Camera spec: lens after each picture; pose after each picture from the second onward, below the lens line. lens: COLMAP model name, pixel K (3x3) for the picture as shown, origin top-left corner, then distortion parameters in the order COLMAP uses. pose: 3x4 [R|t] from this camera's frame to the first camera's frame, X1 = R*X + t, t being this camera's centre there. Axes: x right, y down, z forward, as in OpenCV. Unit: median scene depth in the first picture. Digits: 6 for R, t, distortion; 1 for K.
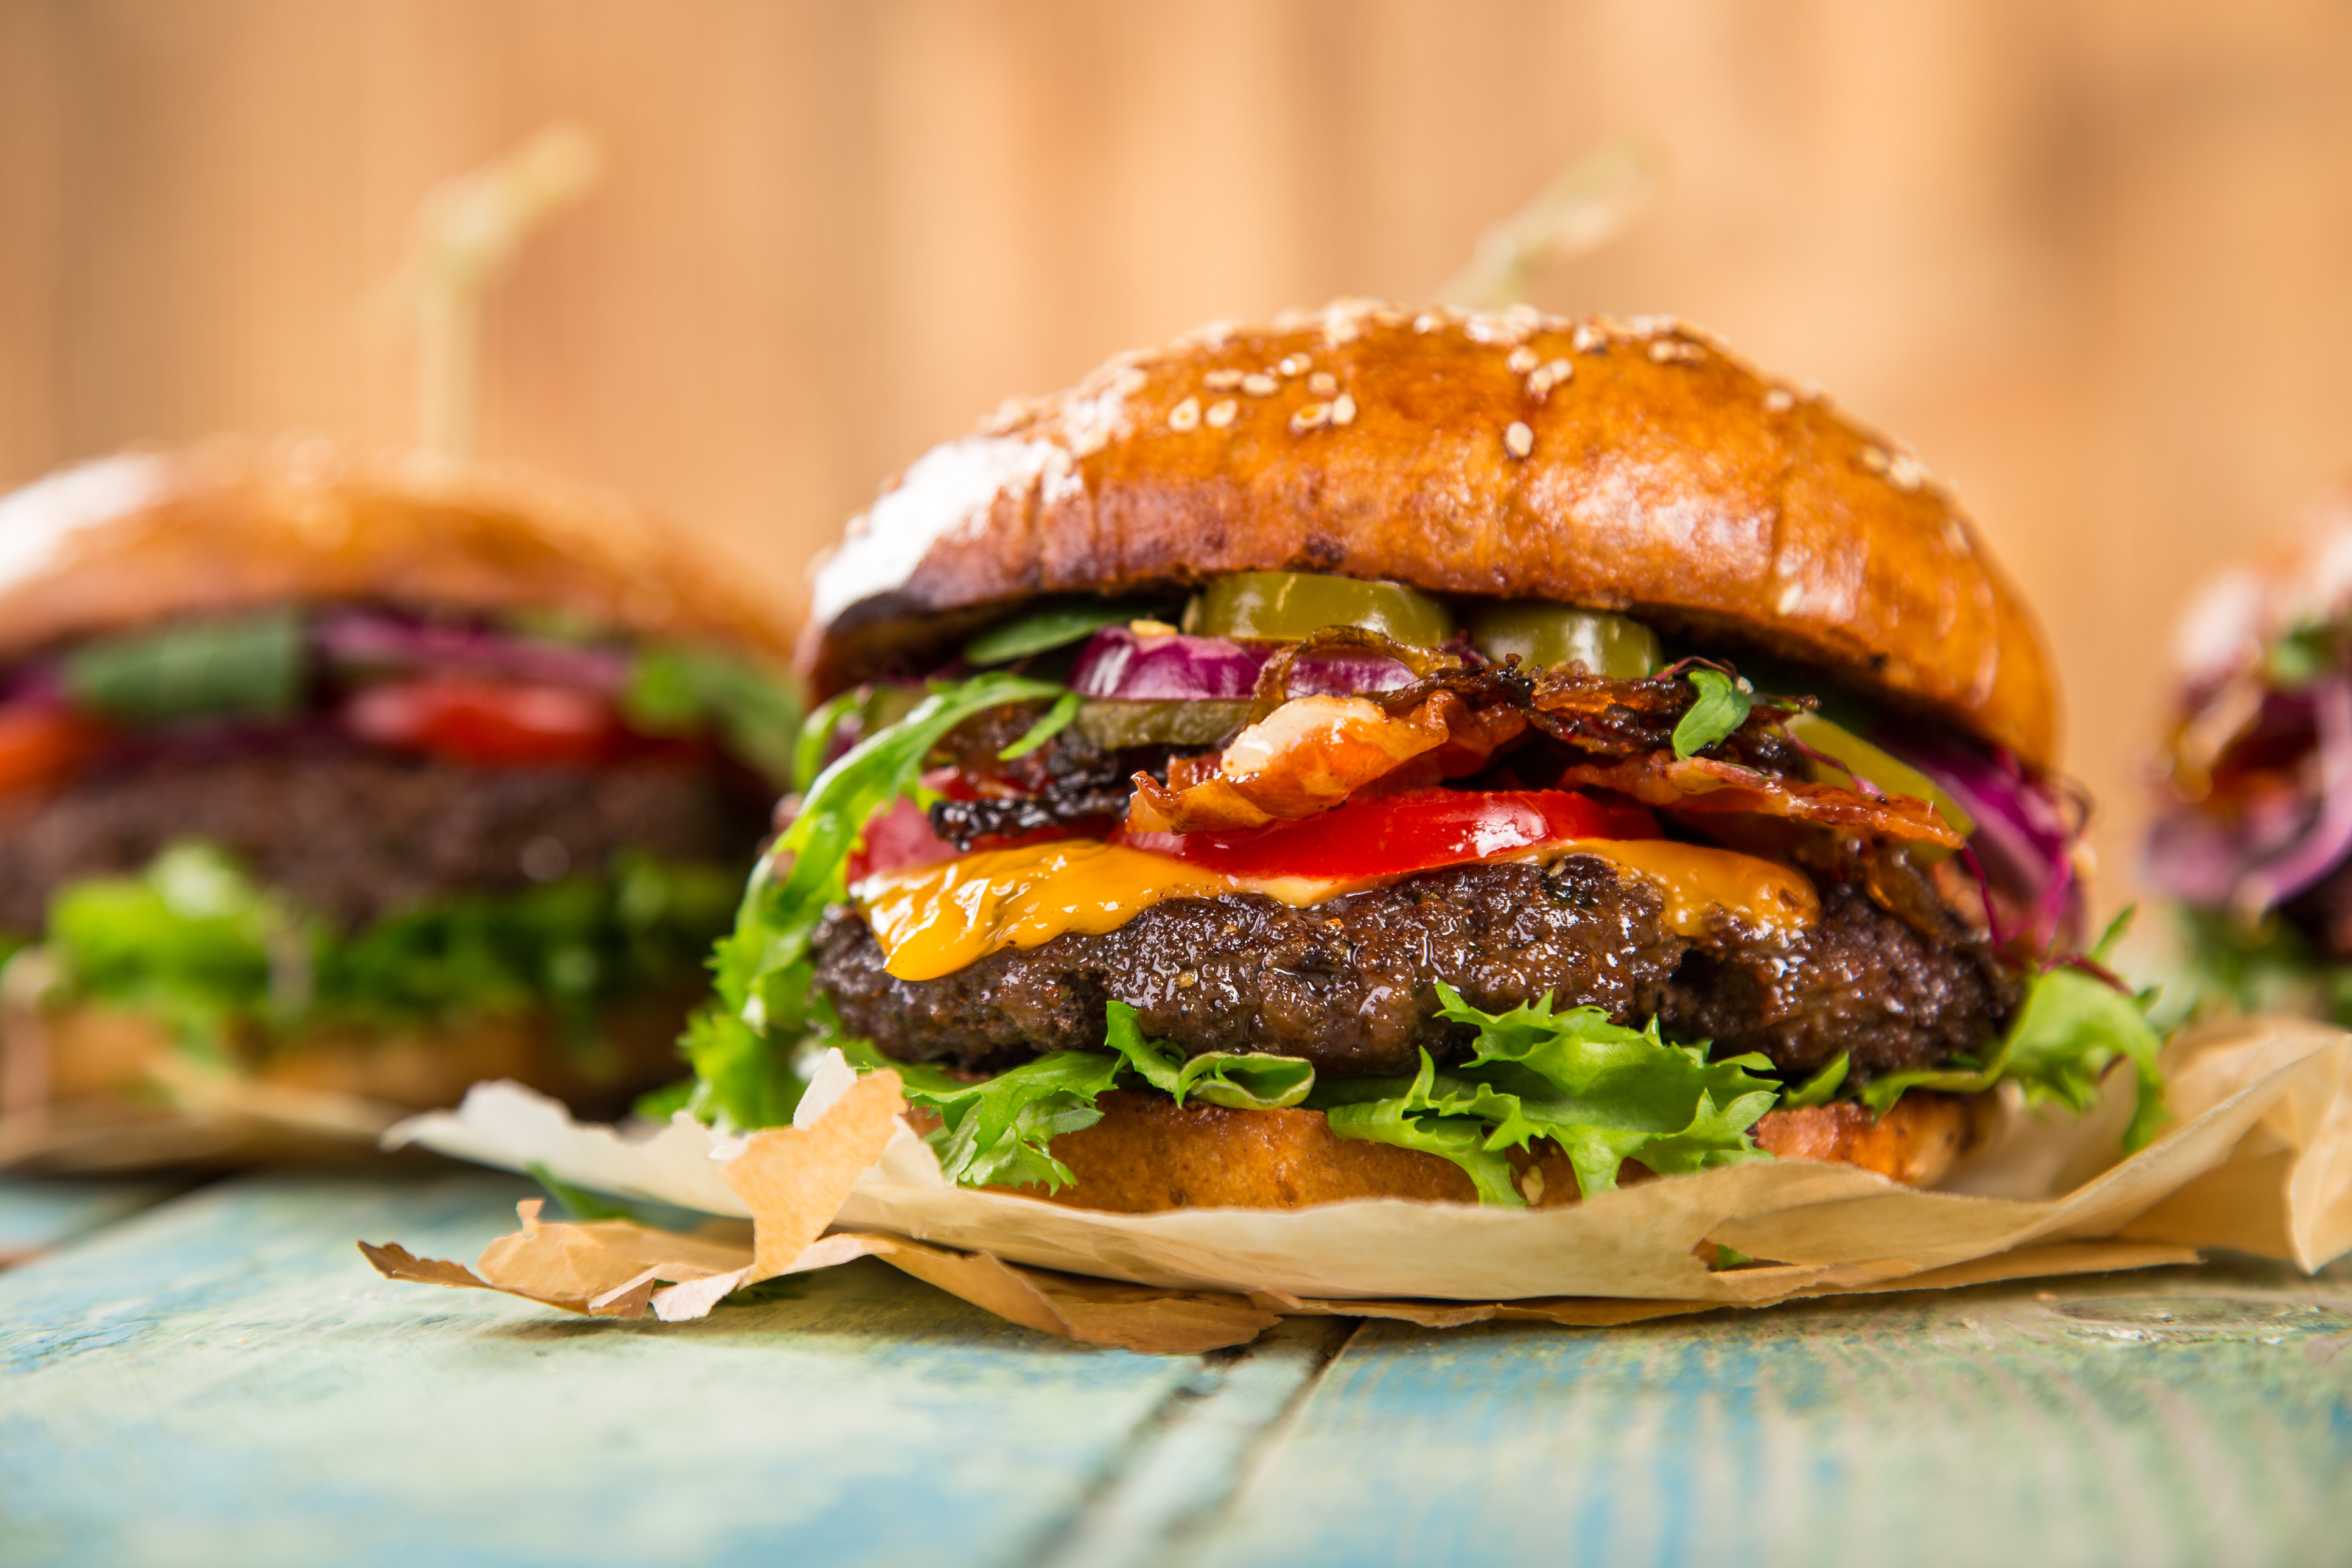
lens RADIAL K [[5912.0, 0, 1175.6], [0, 5912.0, 836.9], [0, 0, 1]] dist [0.008817, 0.034760]
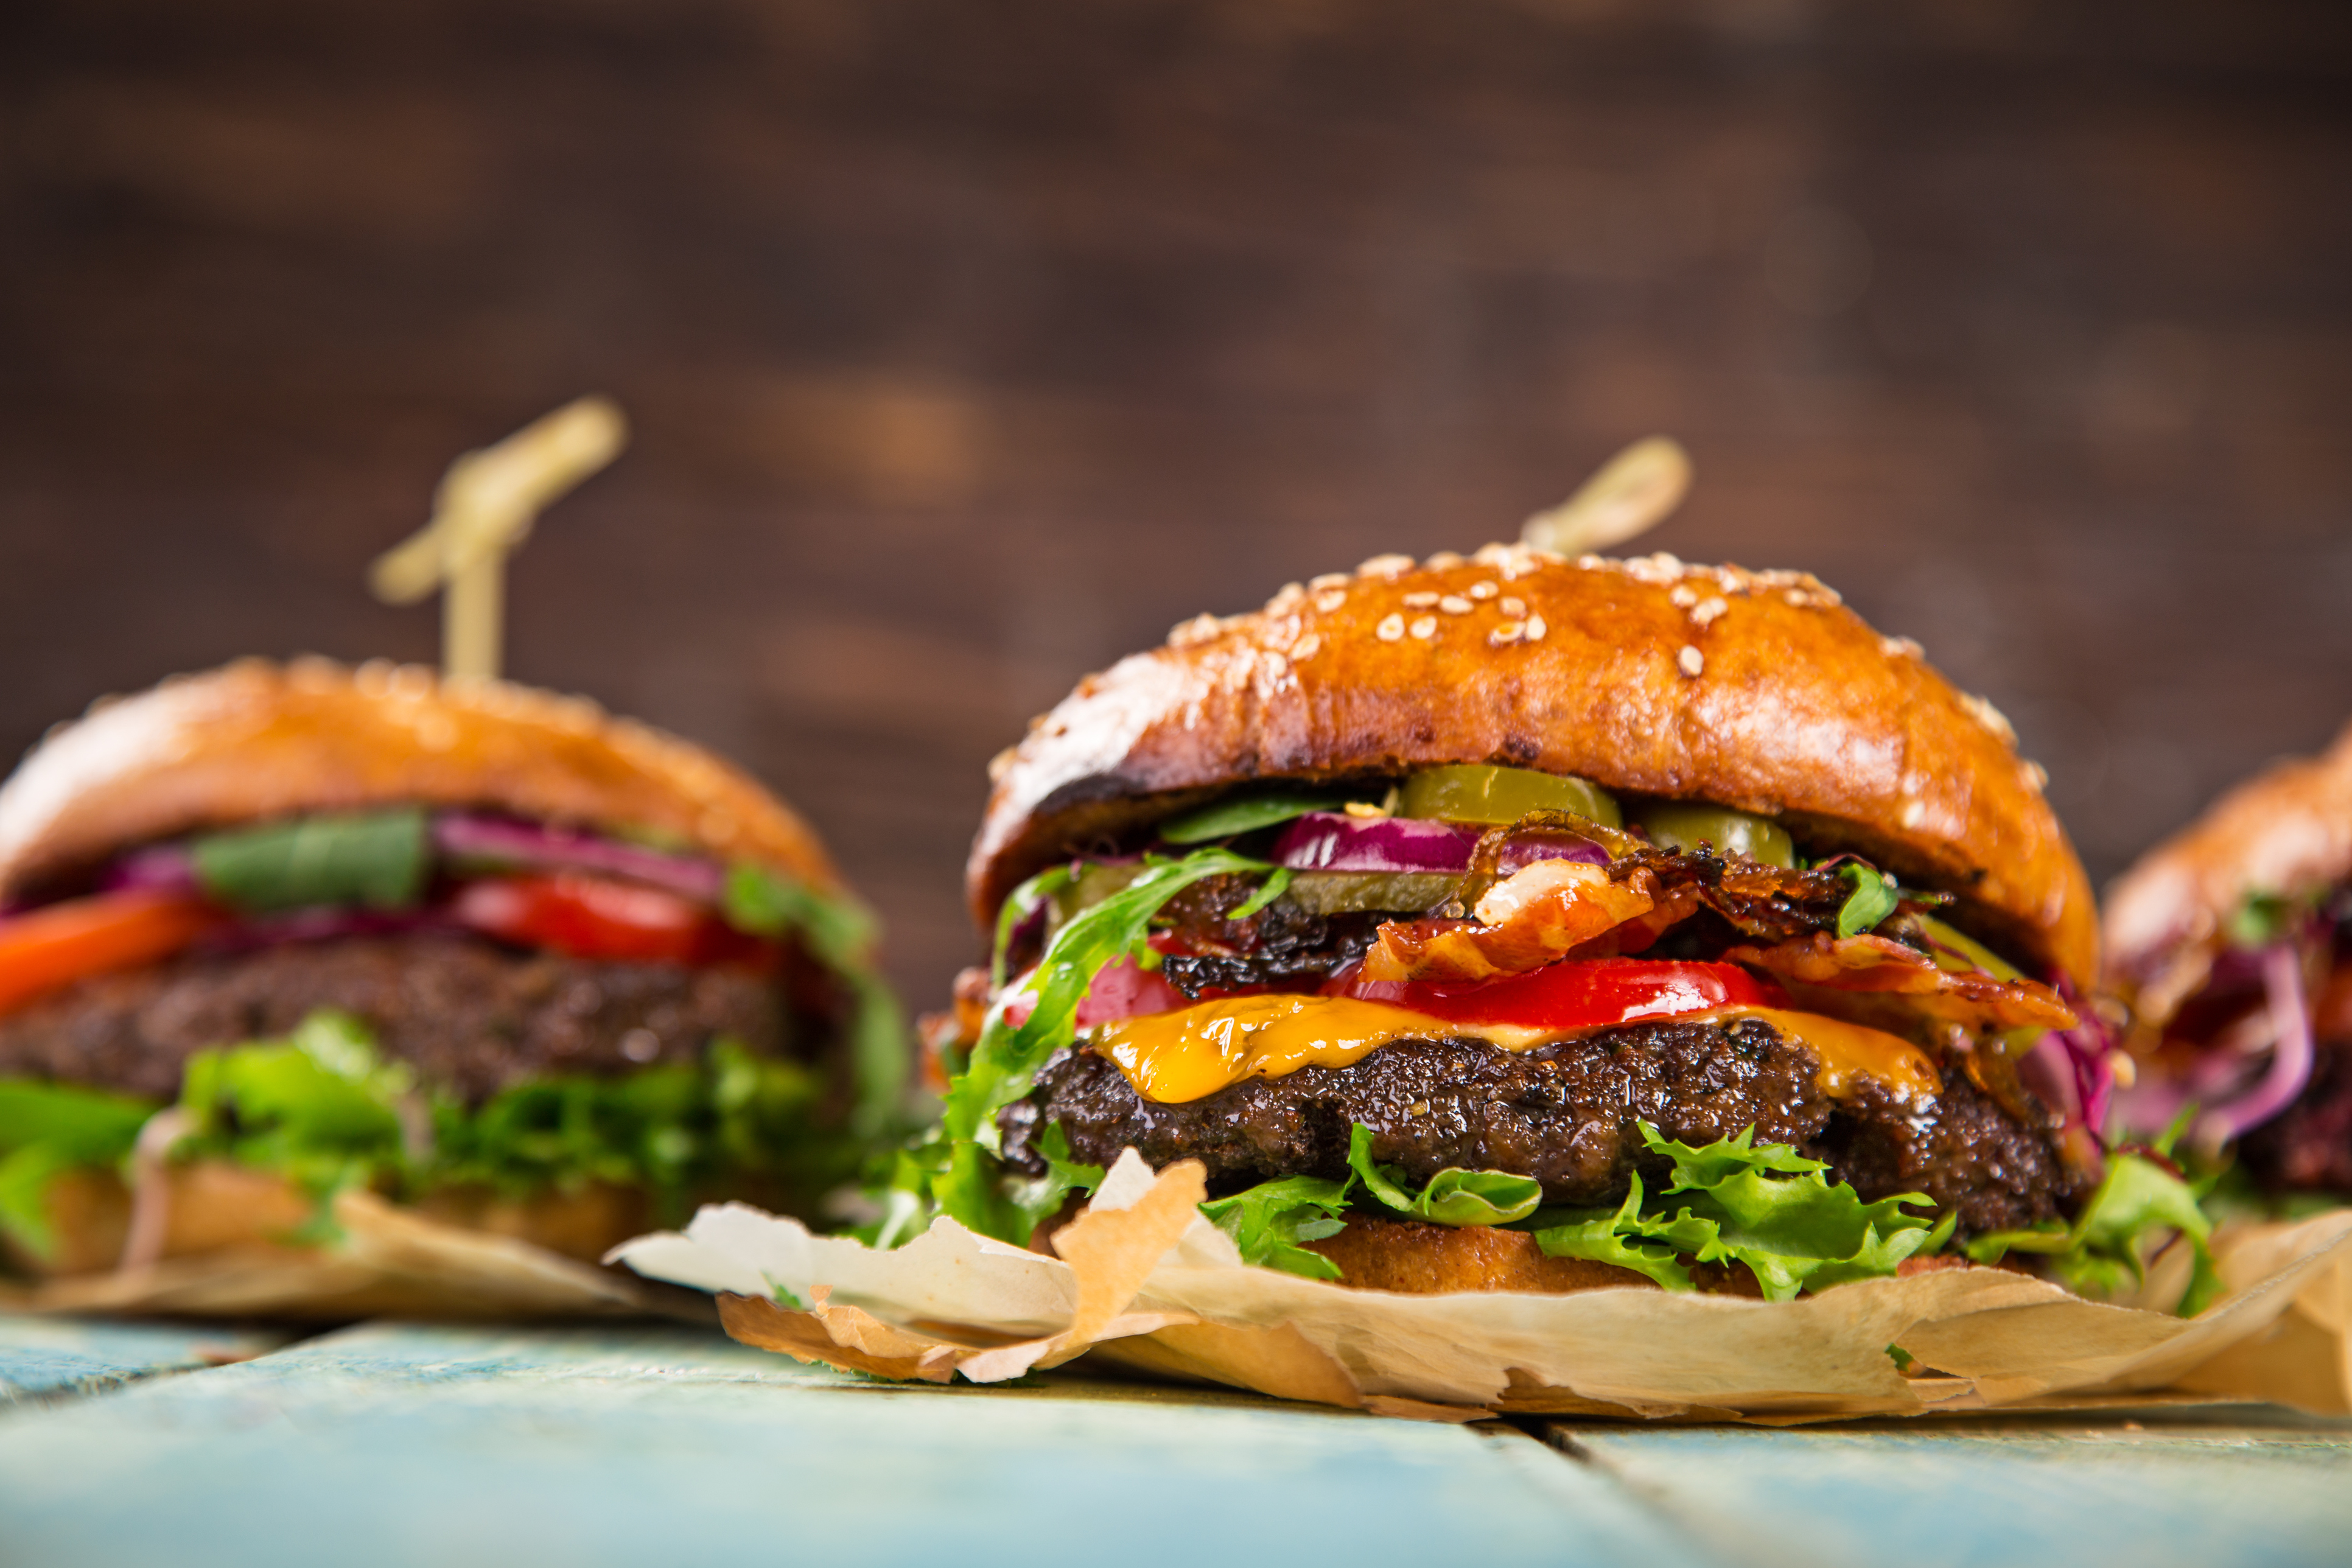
lens RADIAL K [[6086.2, 0, 1182.9], [0, 6086.2, 835.0], [0, 0, 1]] dist [0.049618, 0.108079]
pose [[0.989780, 0.050240, 0.133456, -0.194751], [-0.037765, 0.994816, -0.094417, 0.081088], [-0.137508, 0.088412, 0.986547, -0.142802]]
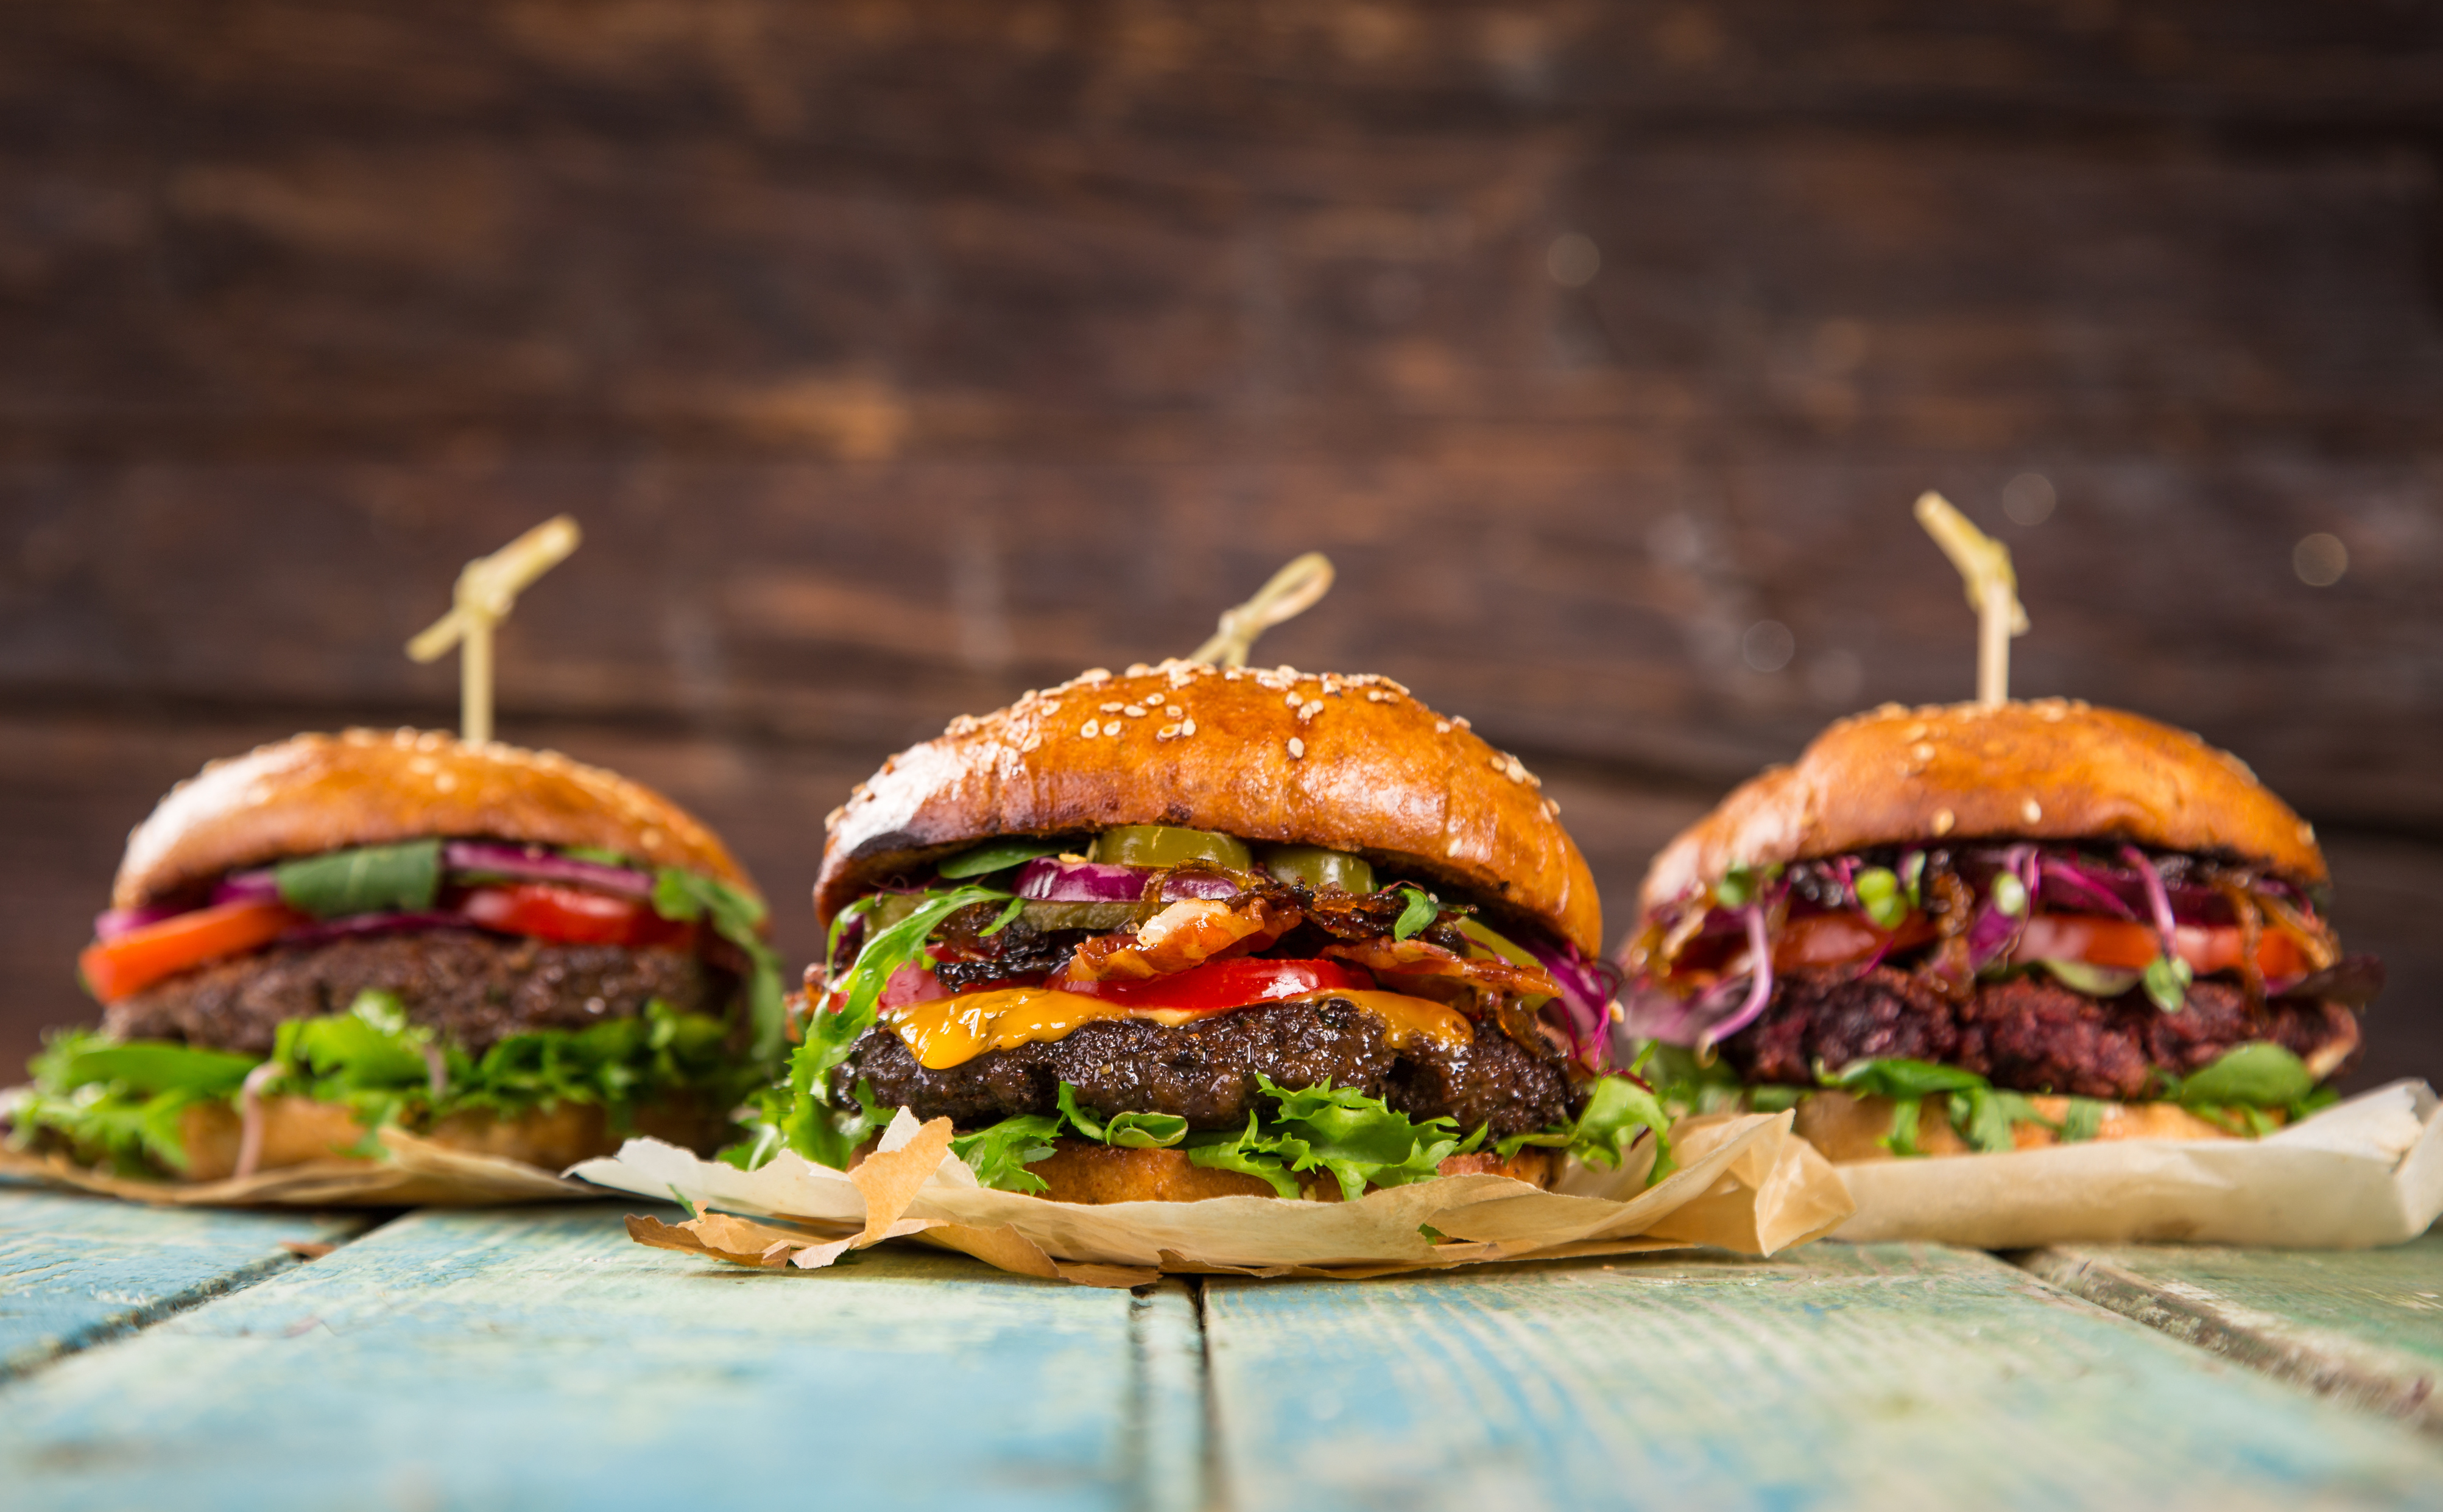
lens RADIAL K [[5401.7, 0, 1221.5], [0, 5401.7, 756.0], [0, 0, 1]] dist [-0.011331, -0.204364]
pose [[0.990525, 0.019785, 0.135897, -0.168319], [-0.011488, 0.998037, -0.061568, 0.028368], [-0.136848, 0.059424, 0.988808, -0.491786]]
